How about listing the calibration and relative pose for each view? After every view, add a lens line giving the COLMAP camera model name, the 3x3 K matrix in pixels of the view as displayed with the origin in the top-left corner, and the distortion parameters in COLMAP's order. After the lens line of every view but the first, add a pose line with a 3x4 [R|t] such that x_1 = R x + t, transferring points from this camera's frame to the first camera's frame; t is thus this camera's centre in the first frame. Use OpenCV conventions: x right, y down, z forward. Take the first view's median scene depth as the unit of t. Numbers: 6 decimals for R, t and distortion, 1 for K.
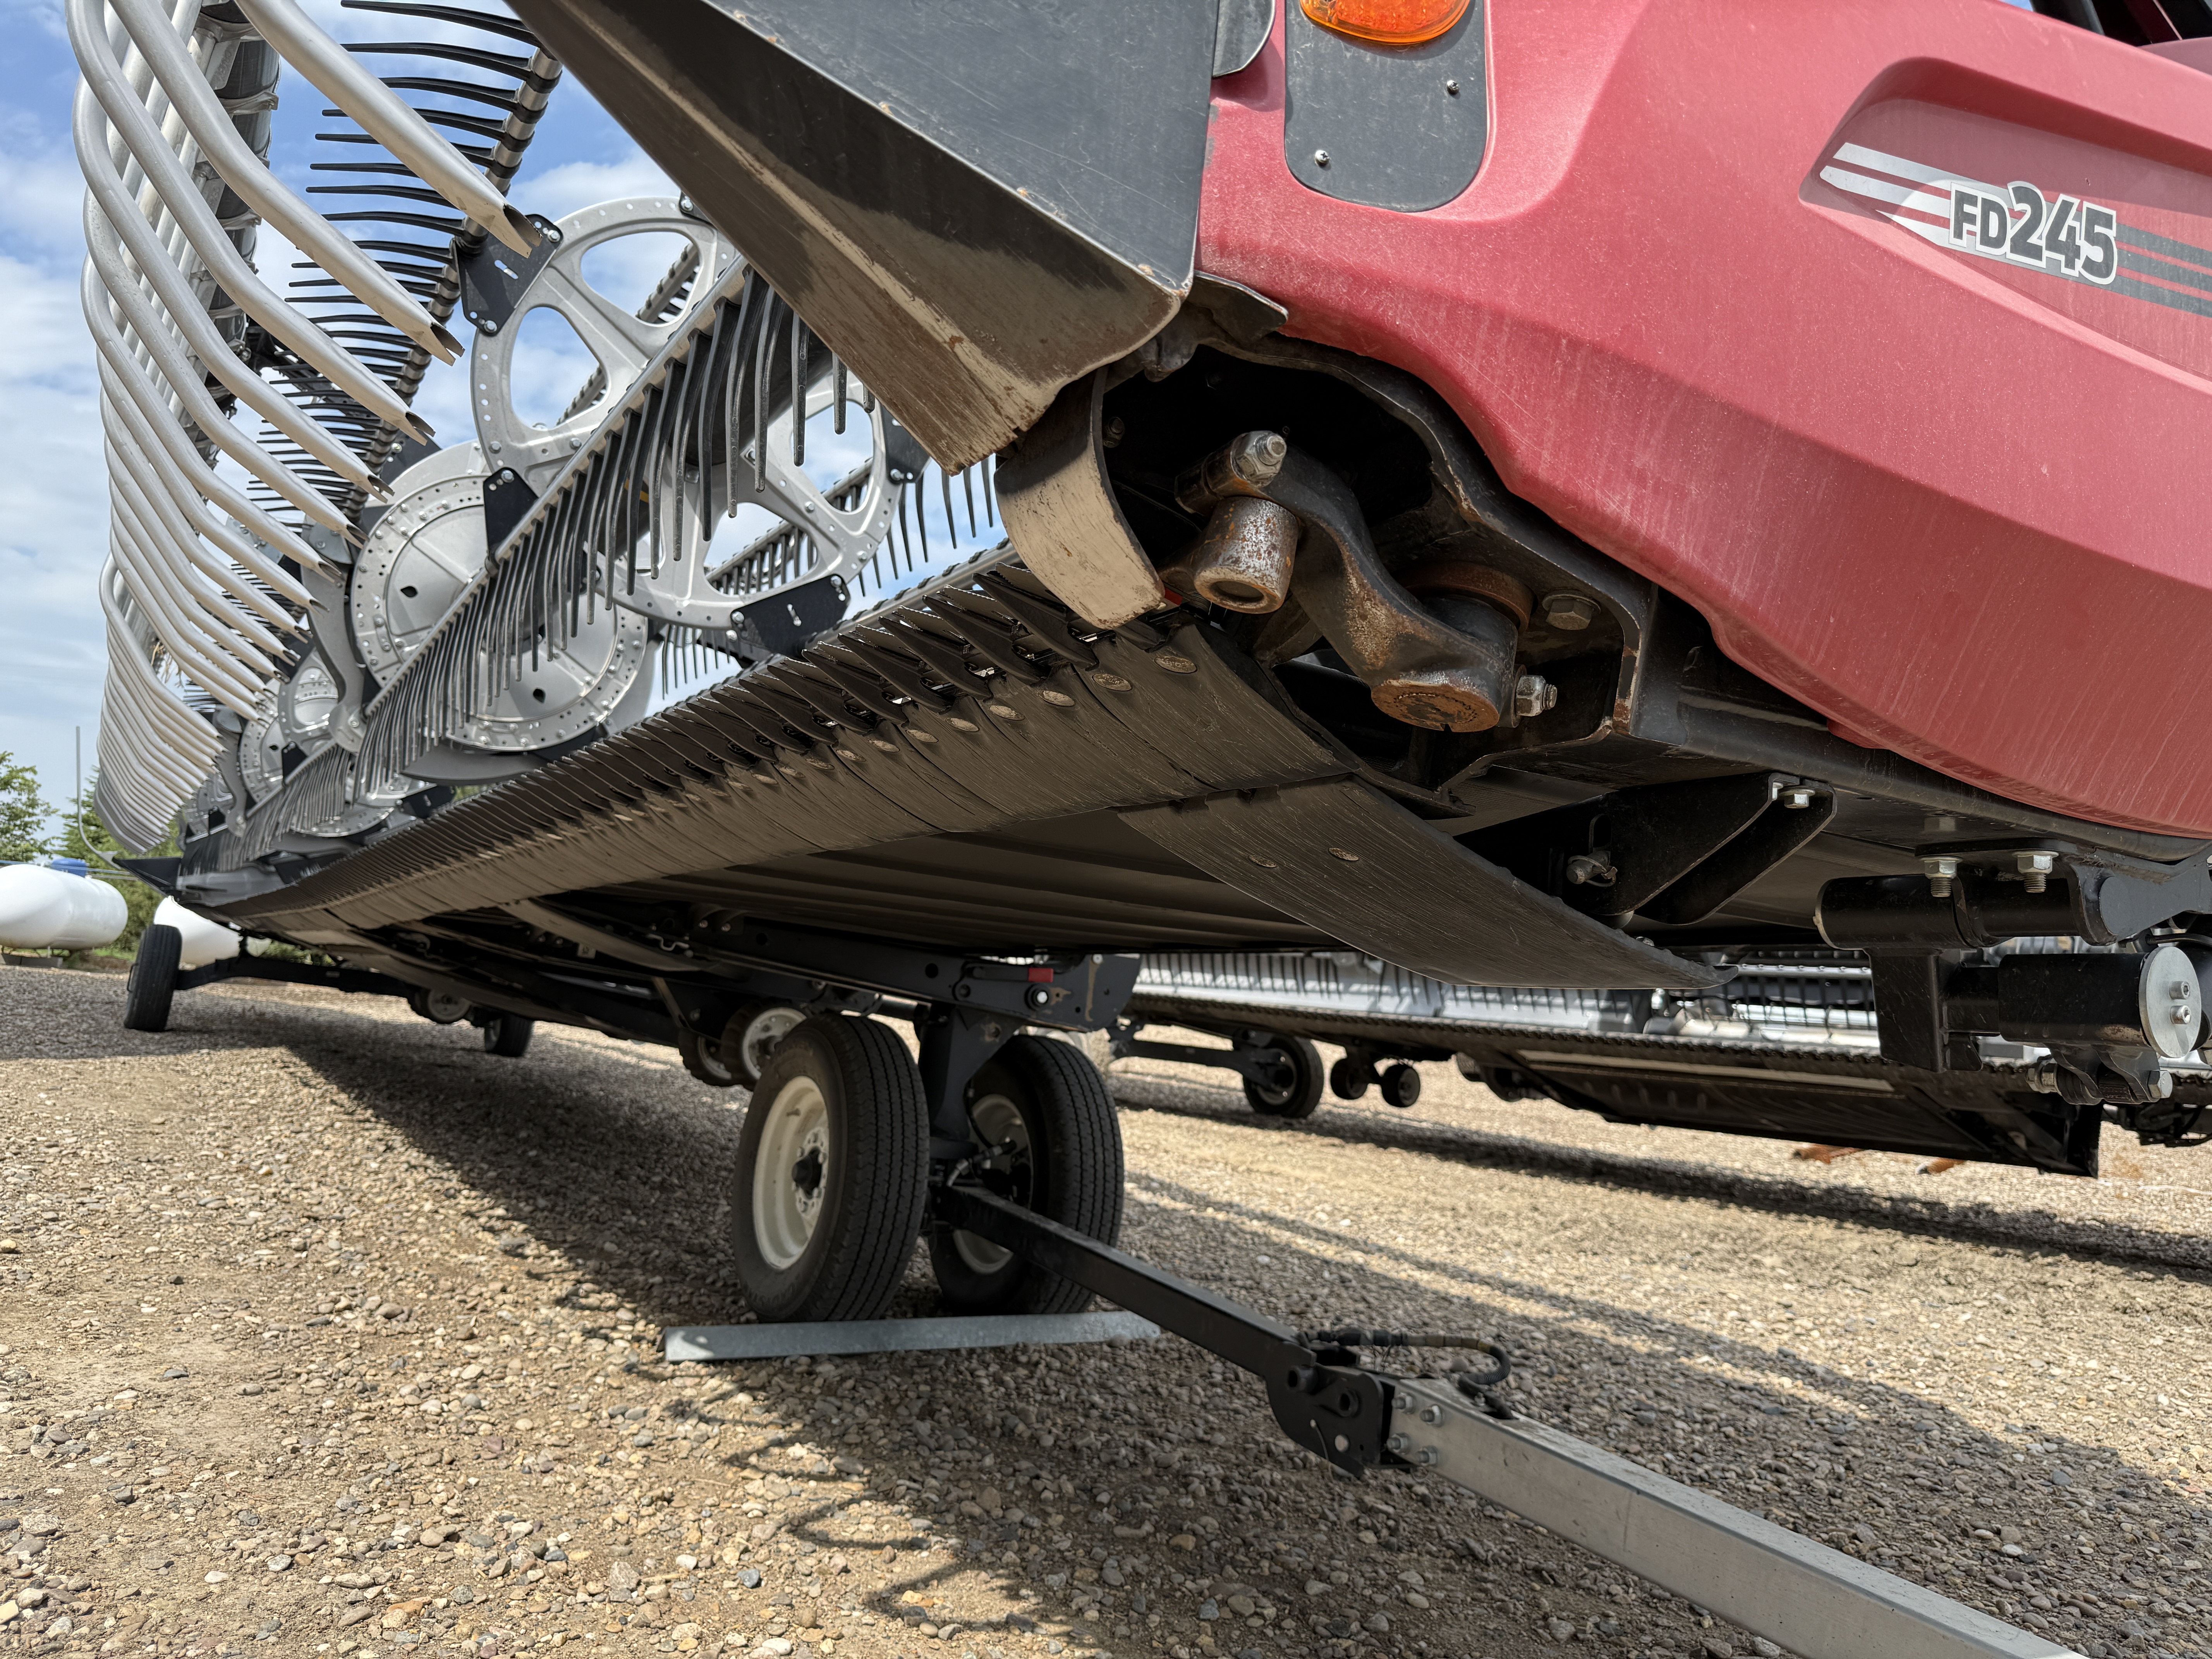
lens RADIAL K [[1545.1, 0, 1100.9], [0, 1545.1, 842.0], [0, 0, 1]] dist [0.029611, -0.037407]
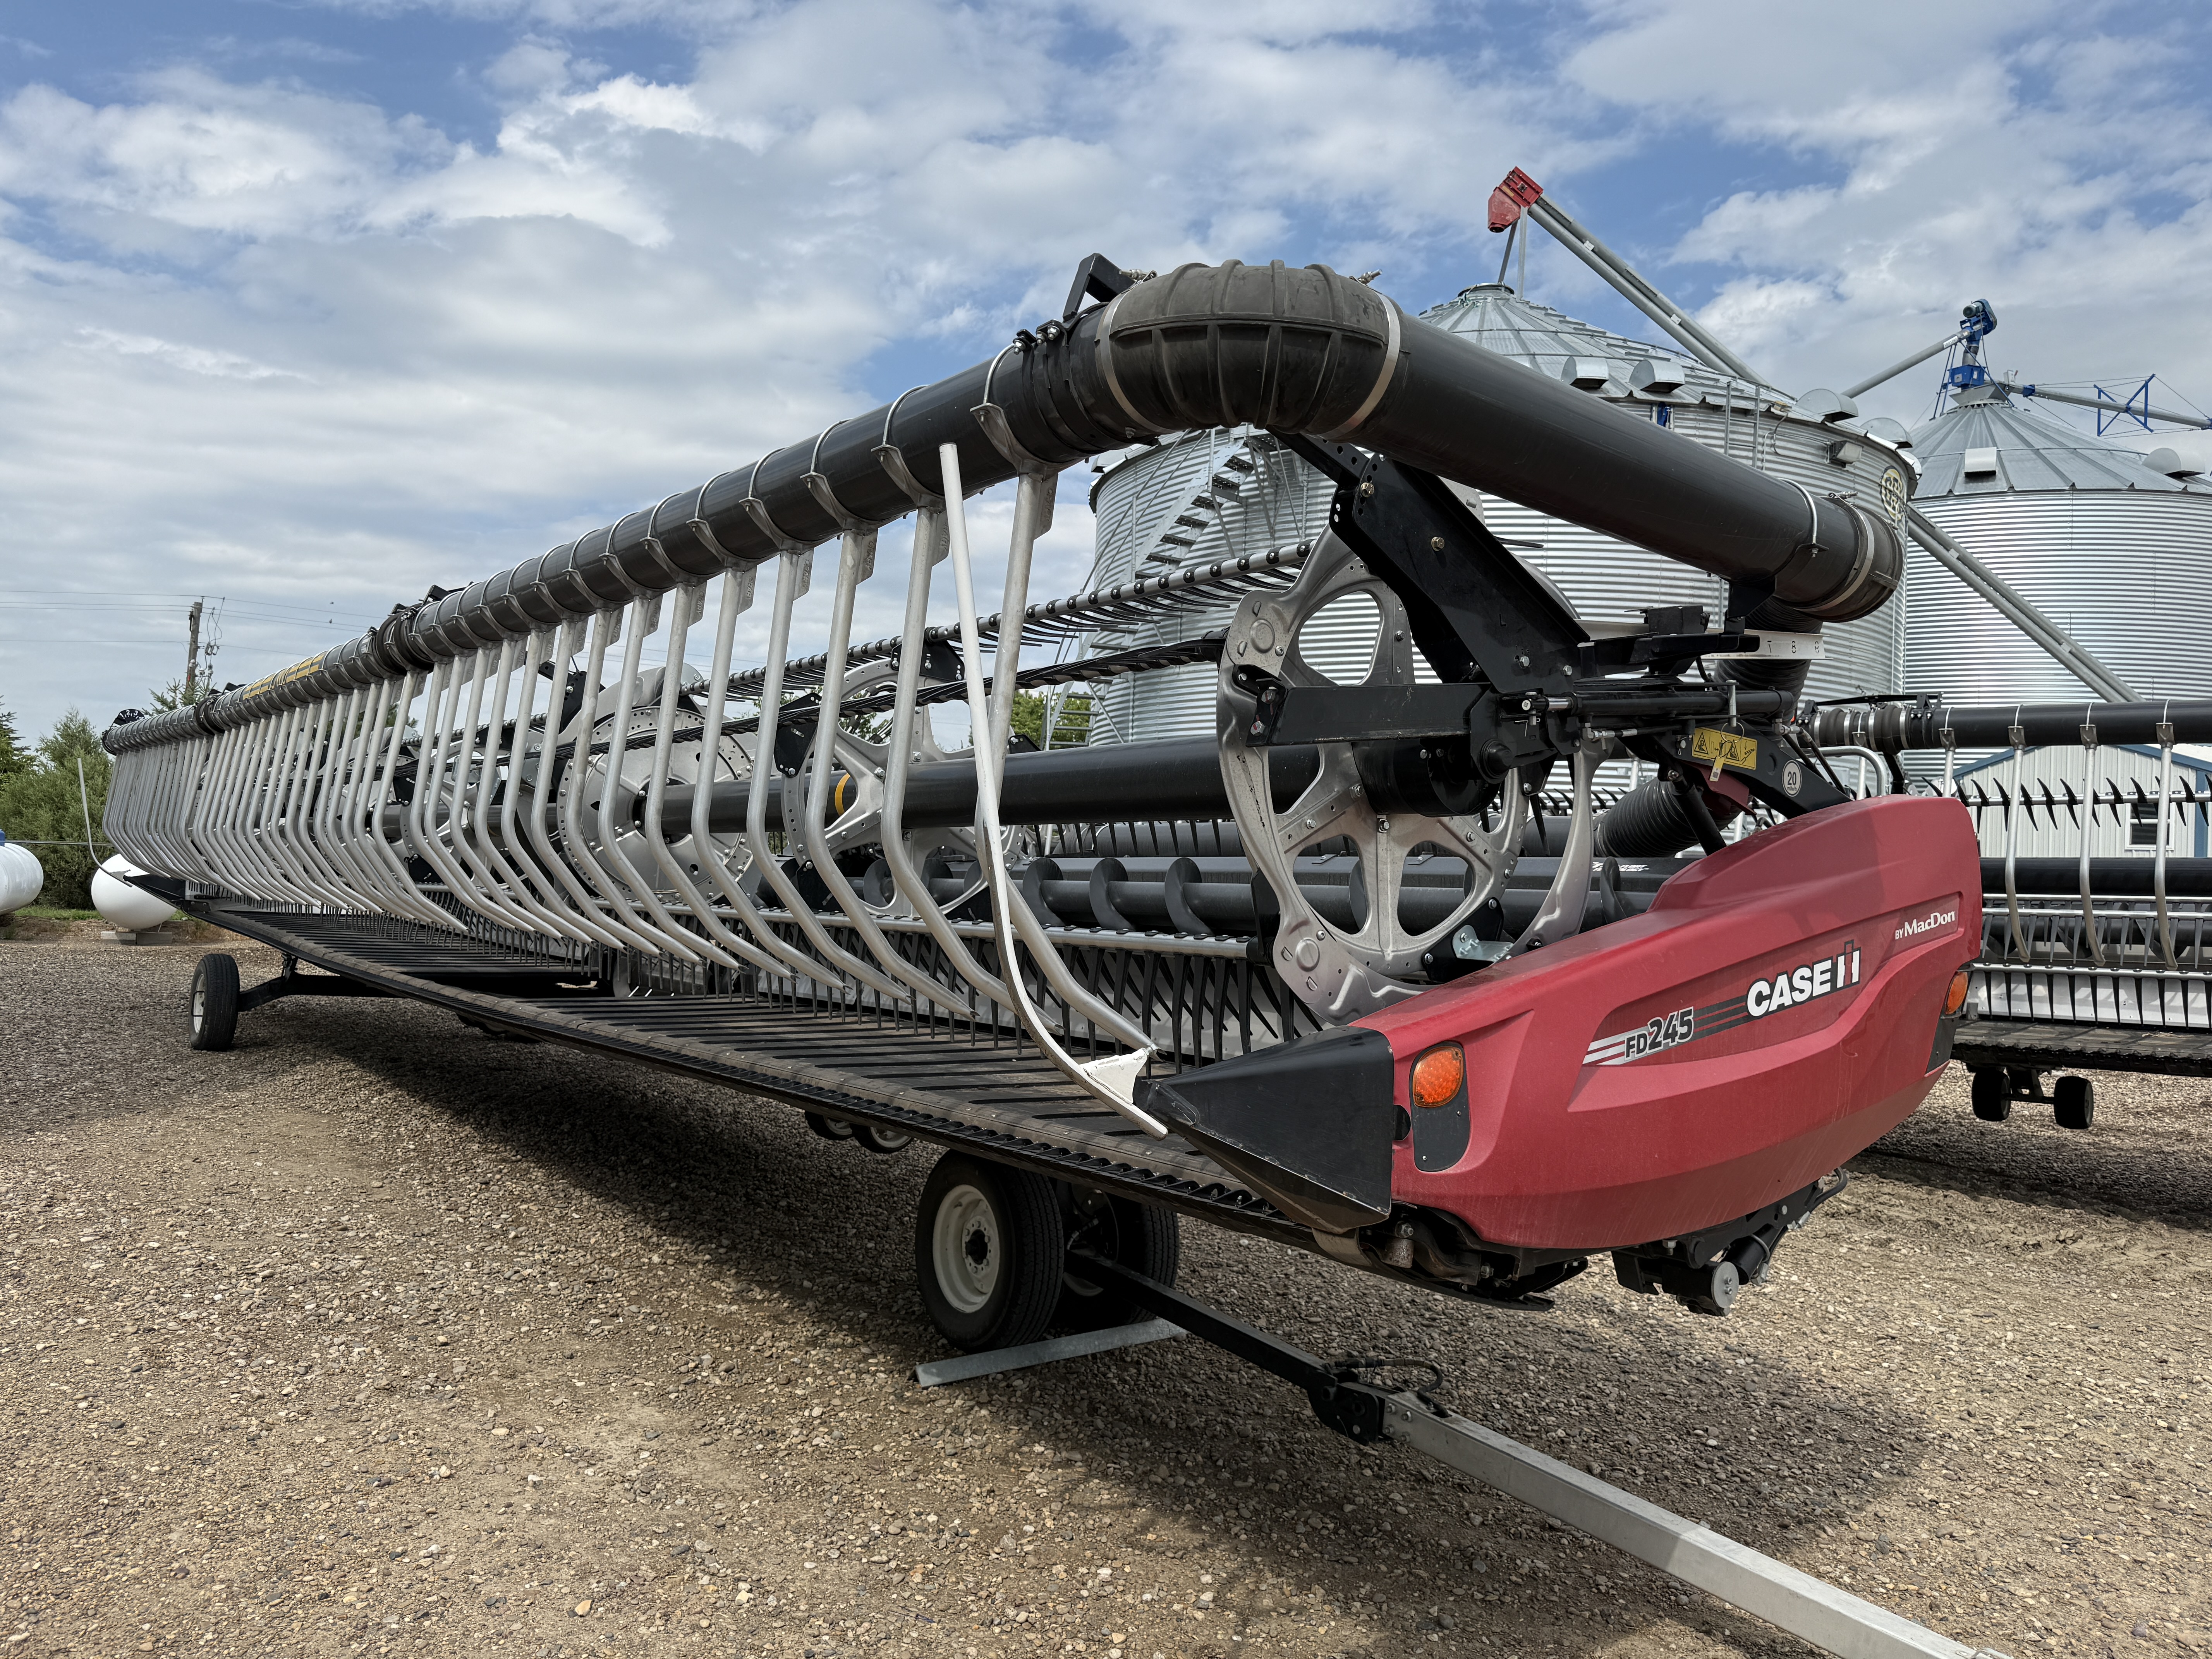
lens RADIAL K [[1545.1, 0, 1111.7], [0, 1545.1, 819.0], [0, 0, 1]] dist [0.029611, -0.037407]
pose [[0.993973, -0.048406, 0.098364, -0.267313], [0.039370, 0.994997, 0.091816, -0.491847], [-0.102316, -0.087390, 0.990906, -0.702975]]
